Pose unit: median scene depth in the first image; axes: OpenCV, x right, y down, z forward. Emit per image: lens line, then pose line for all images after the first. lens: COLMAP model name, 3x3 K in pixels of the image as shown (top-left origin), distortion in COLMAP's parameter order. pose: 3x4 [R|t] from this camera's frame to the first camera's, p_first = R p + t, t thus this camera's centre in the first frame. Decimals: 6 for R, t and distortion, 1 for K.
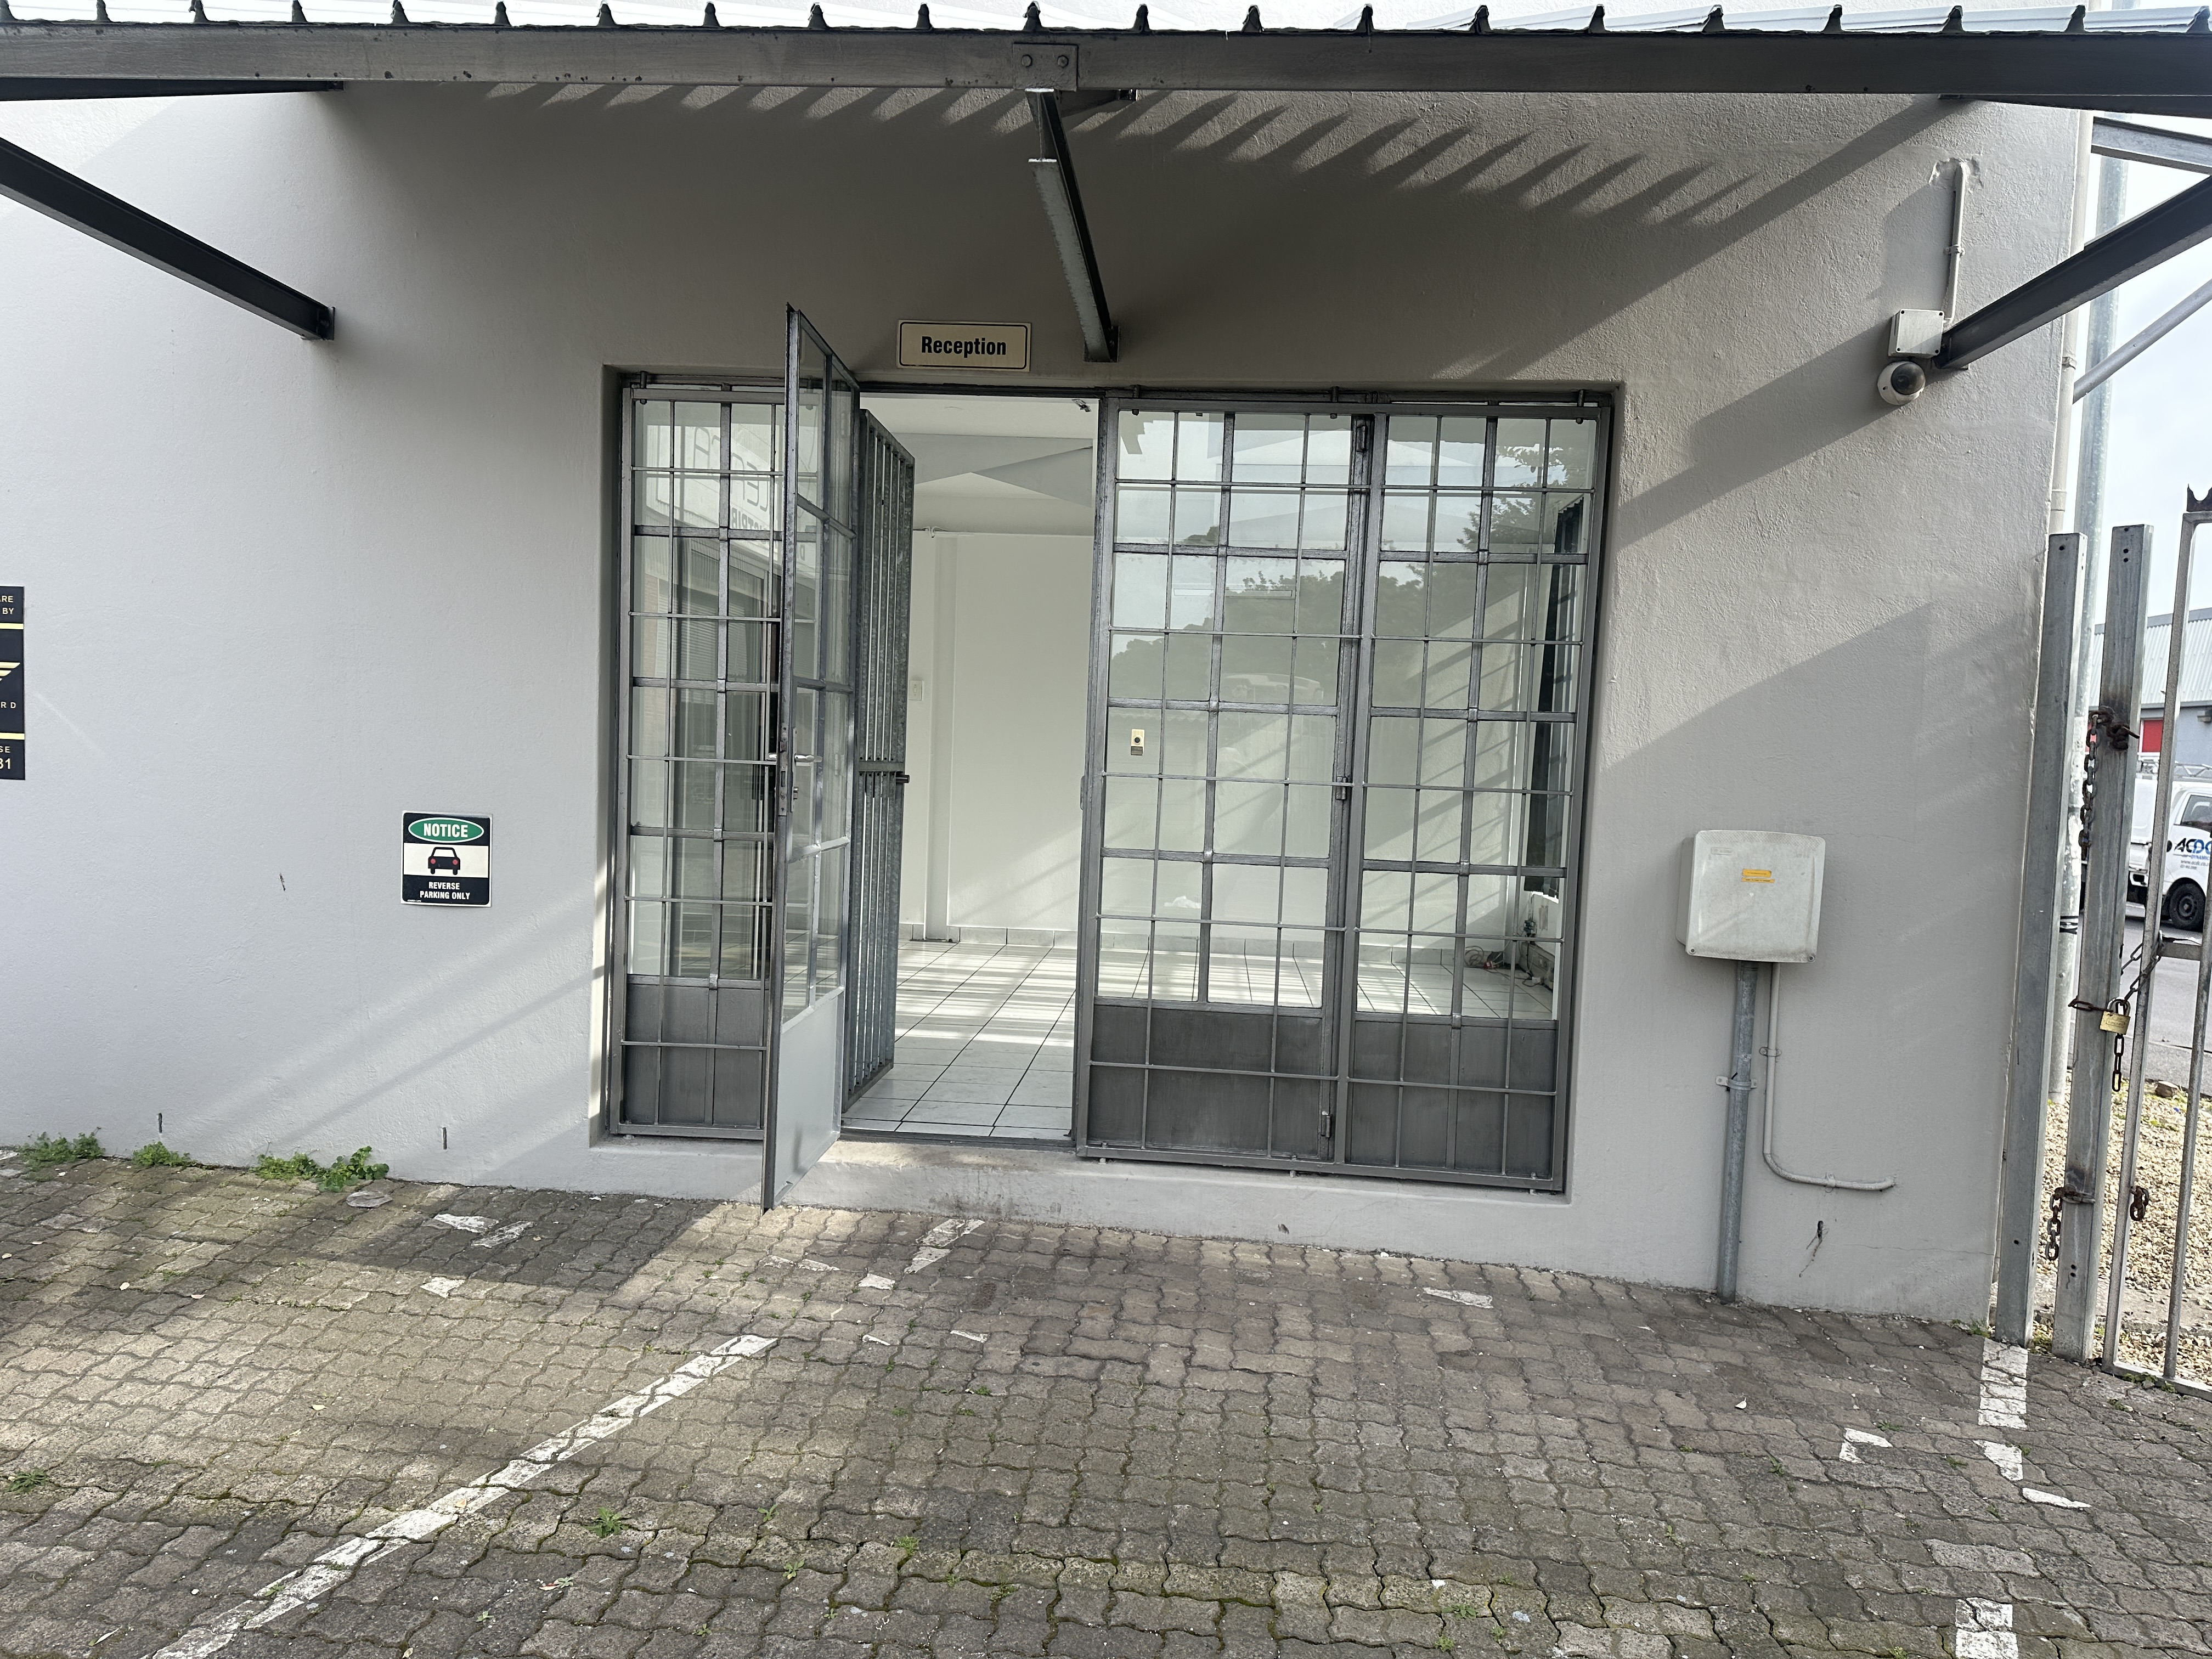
lens RADIAL K [[1531.1, 0, 1104.1], [0, 1531.1, 827.2], [0, 0, 1]] dist [0.040205, -0.005903]
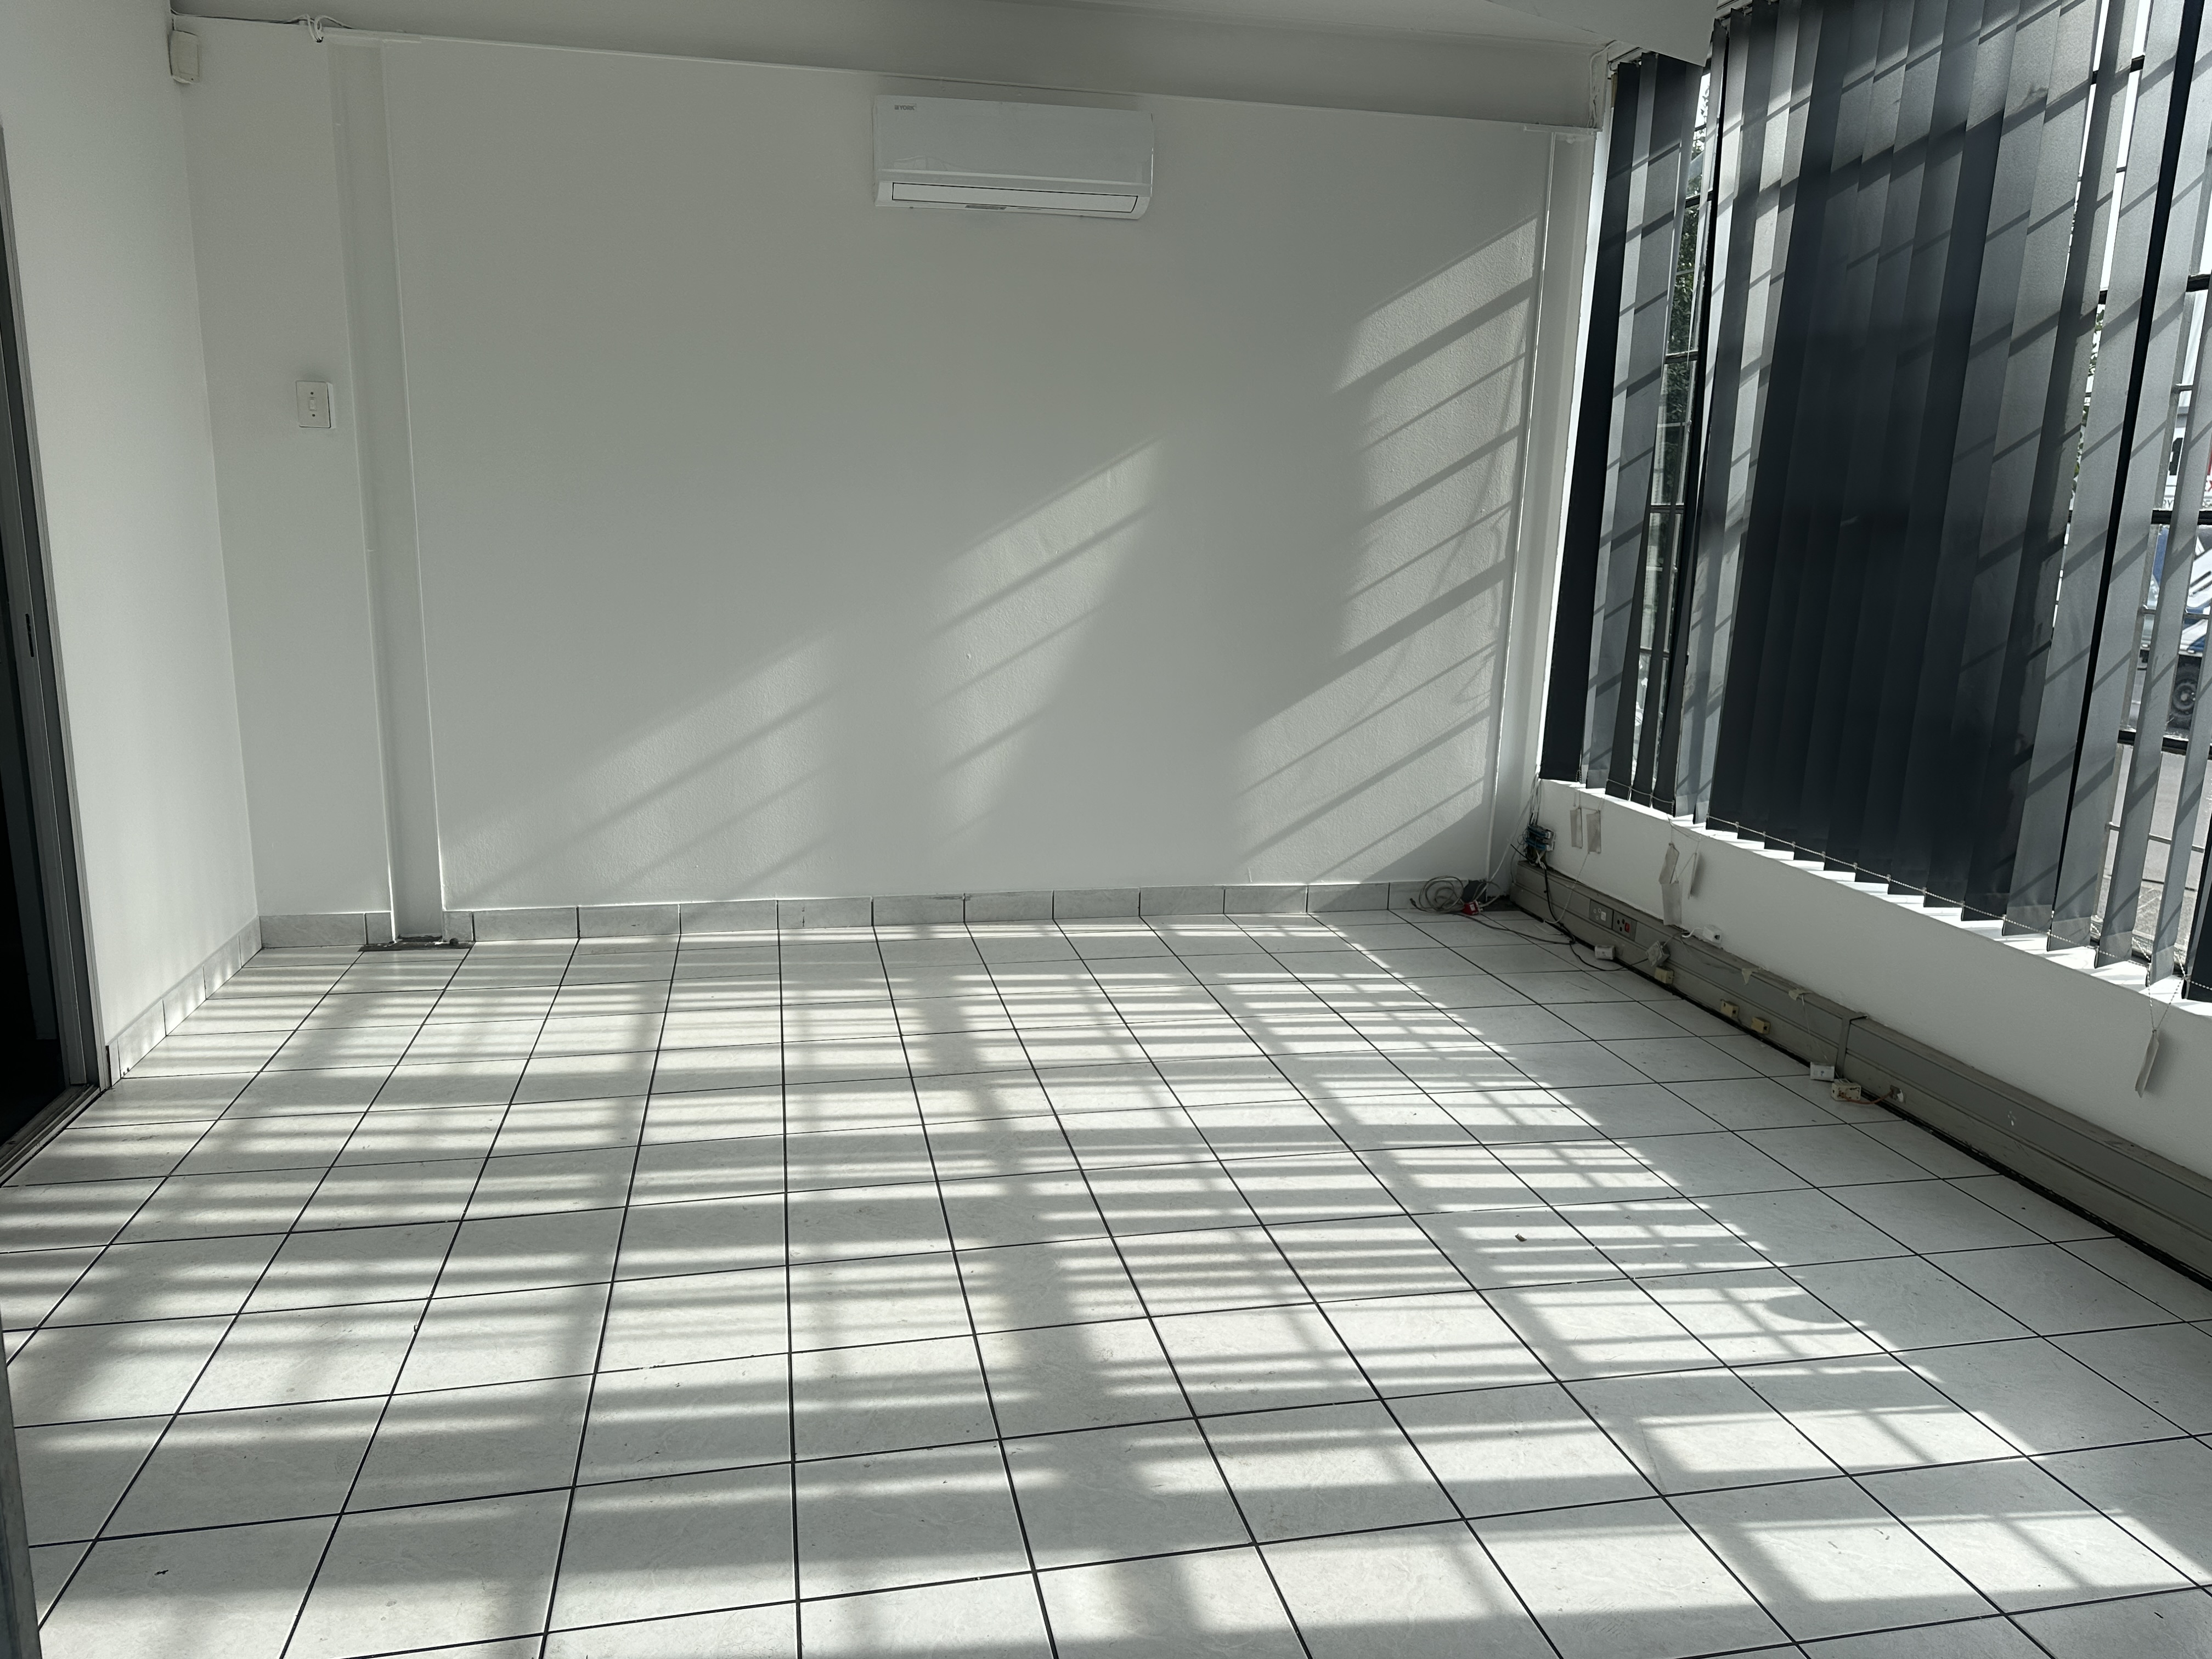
lens RADIAL K [[1531.1, 0, 1108.9], [0, 1531.1, 838.9], [0, 0, 1]] dist [0.040205, -0.005903]
pose [[0.982459, -0.054710, 0.178274, 0.017217], [0.031998, 0.991274, 0.127875, -0.013482], [-0.183715, -0.119927, 0.975636, 0.486041]]
